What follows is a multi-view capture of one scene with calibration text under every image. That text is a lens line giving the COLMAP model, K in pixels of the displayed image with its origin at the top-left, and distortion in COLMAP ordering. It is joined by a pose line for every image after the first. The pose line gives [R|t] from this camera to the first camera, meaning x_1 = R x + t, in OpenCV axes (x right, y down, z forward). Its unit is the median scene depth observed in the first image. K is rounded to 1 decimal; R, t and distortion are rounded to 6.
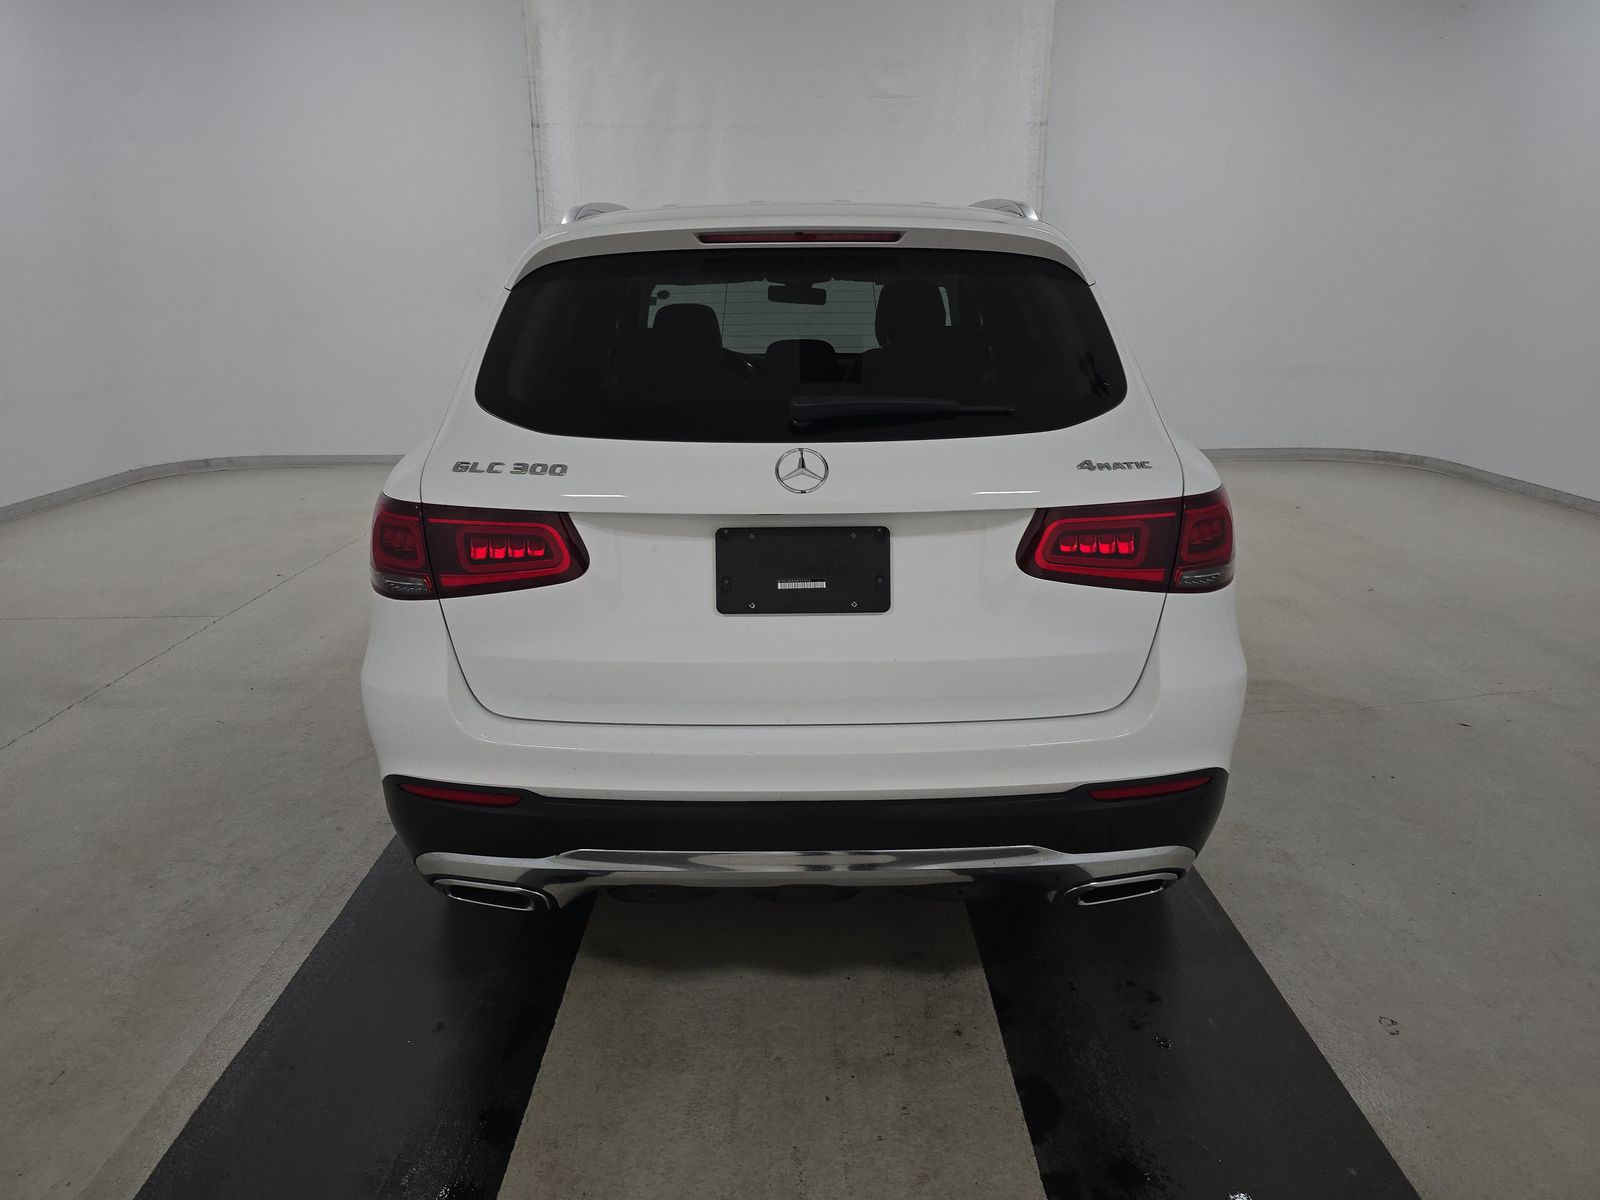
lens RADIAL K [[1077.1, 0, 790.5], [0, 1077.1, 602.9], [0, 0, 1]] dist [0.024648, -0.001121]
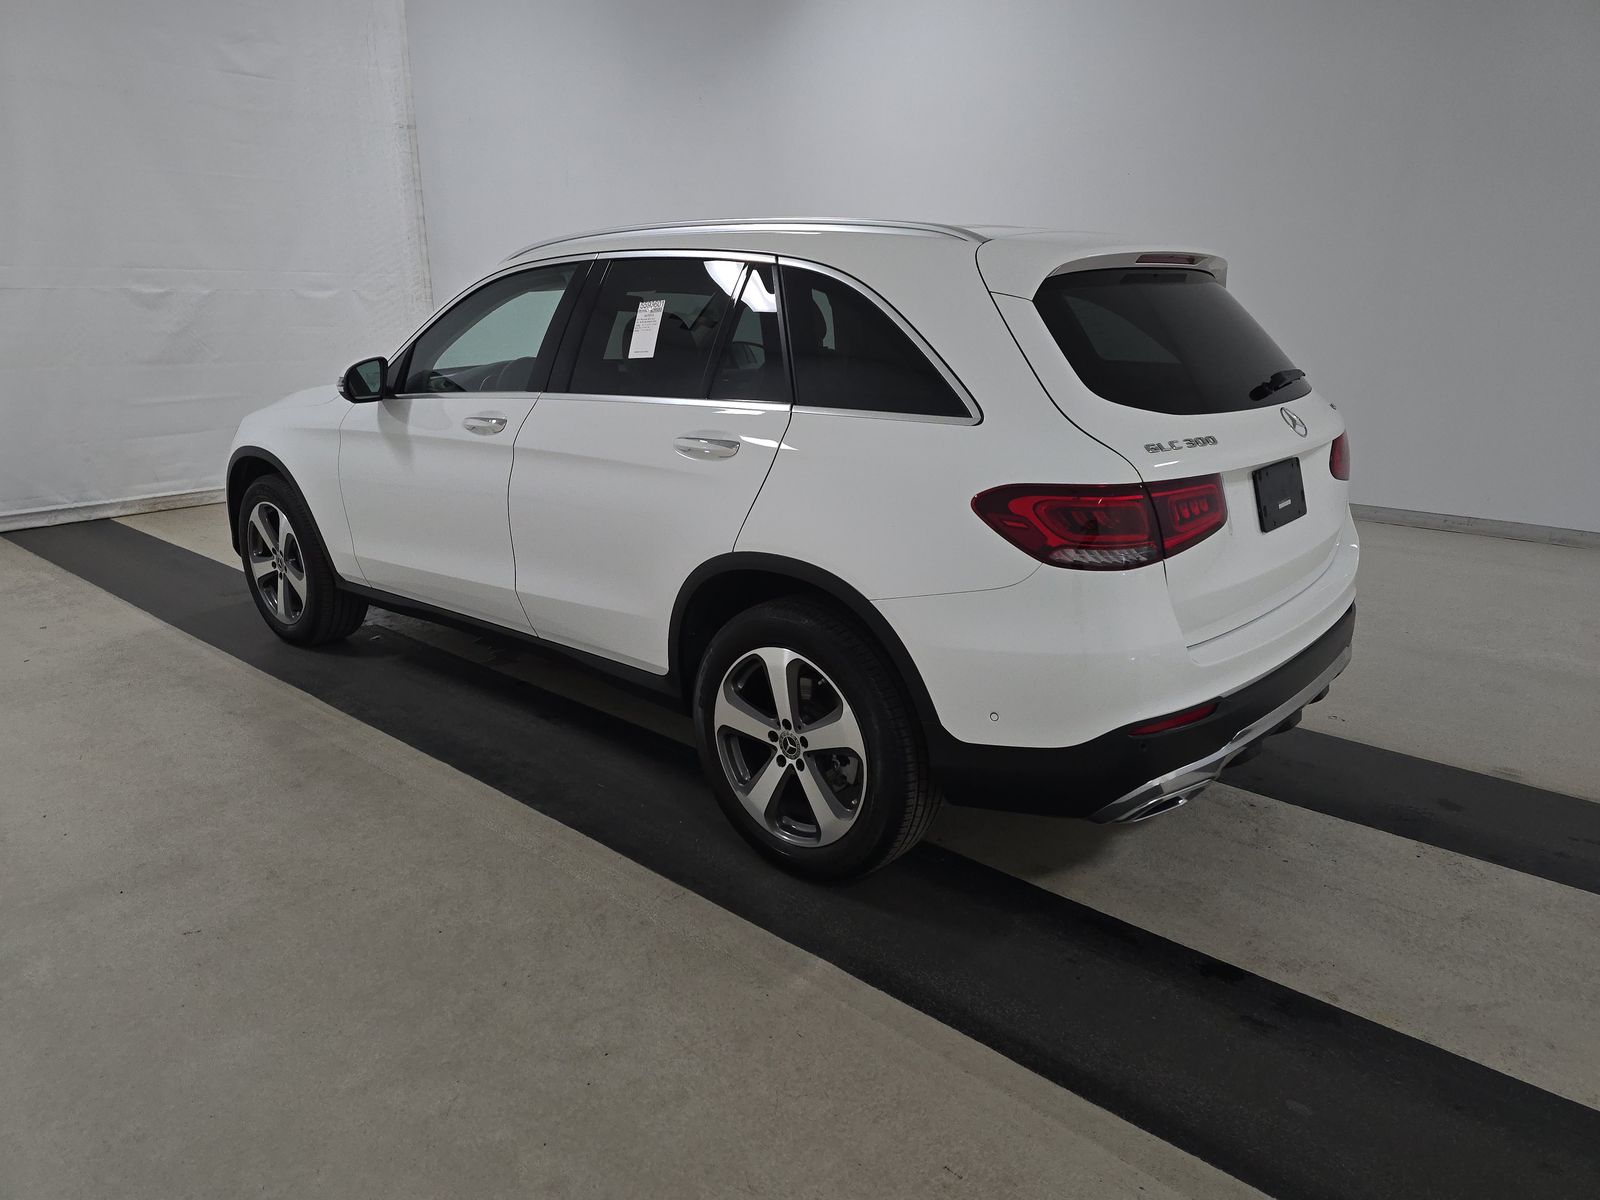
lens RADIAL K [[1077.1, 0, 790.5], [0, 1077.1, 602.9], [0, 0, 1]] dist [0.024648, -0.001121]
pose [[0.661083, -0.203166, 0.722283, -1.088708], [0.205708, 0.974834, 0.085926, -0.107242], [-0.721563, 0.091775, 0.686239, 0.361410]]
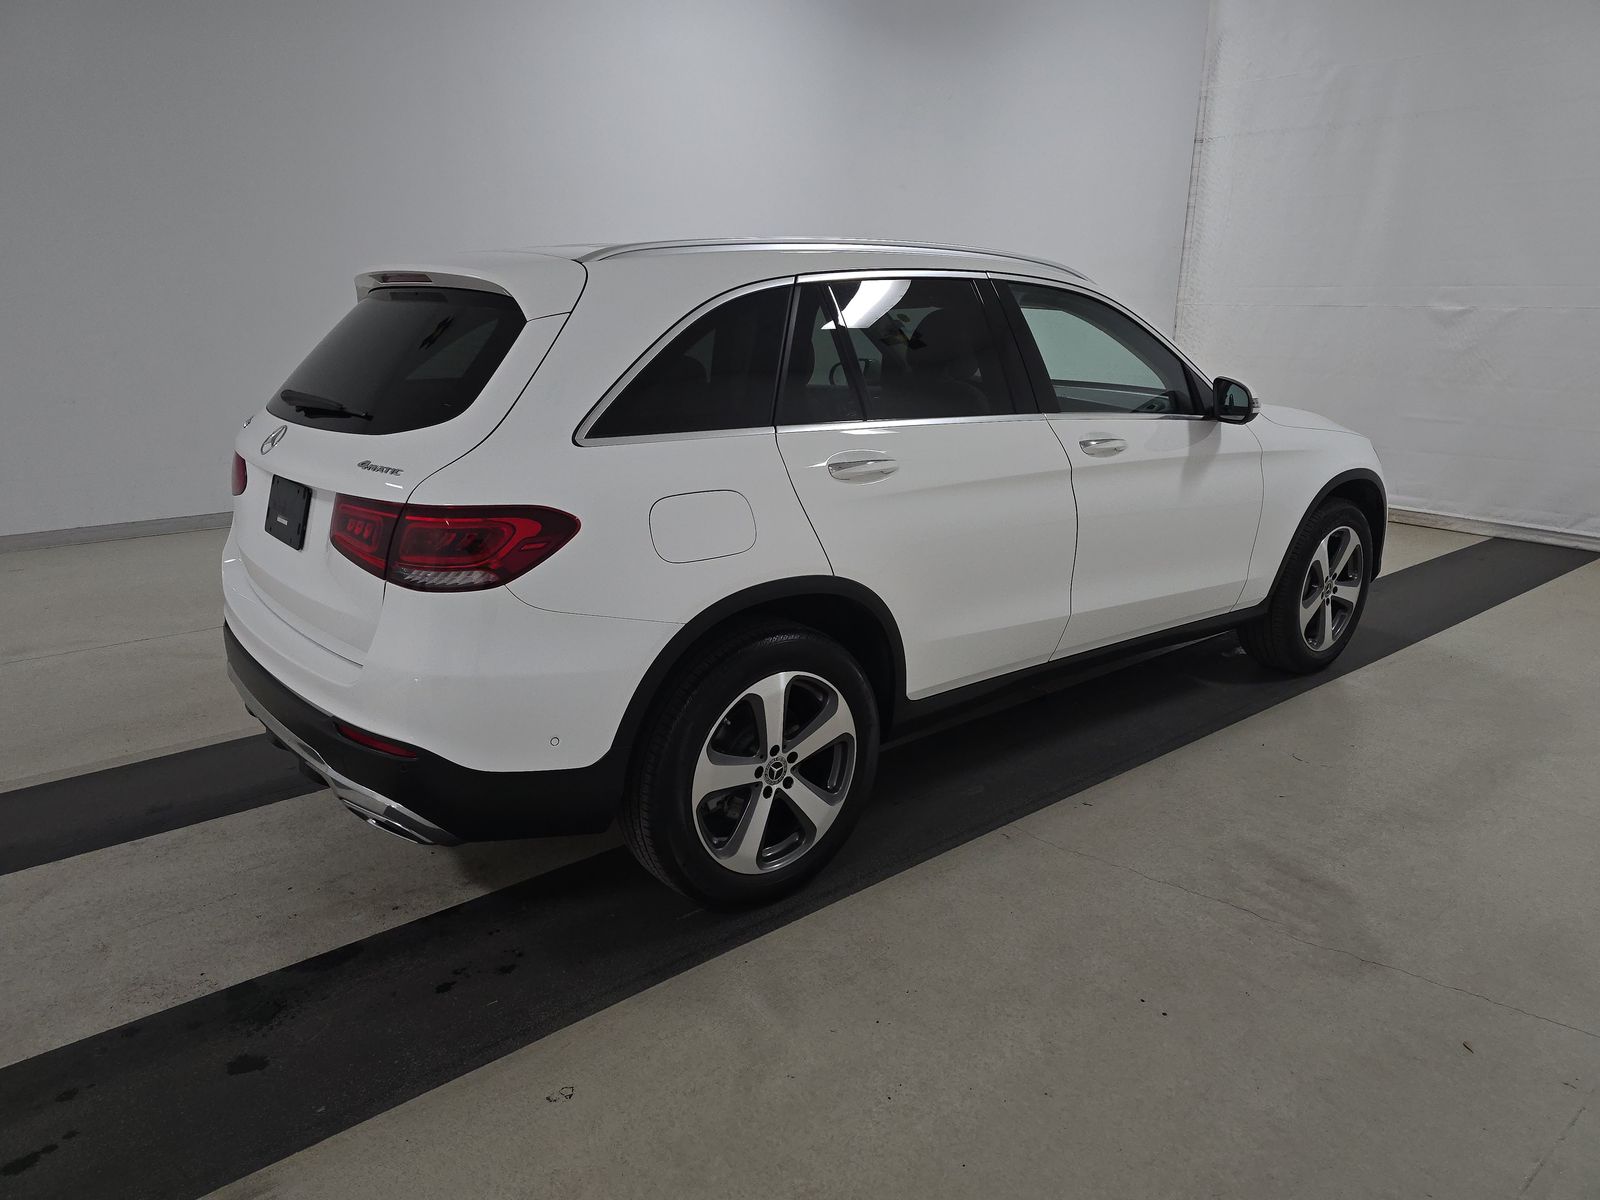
lens RADIAL K [[1060.5, 0, 794.0], [0, 1060.5, 597.1], [0, 0, 1]] dist [0.024110, -0.001463]
pose [[0.632889, 0.218470, -0.742780, 1.112420], [-0.225318, 0.969811, 0.093262, -0.149465], [0.740732, 0.108337, 0.663008, 0.414821]]
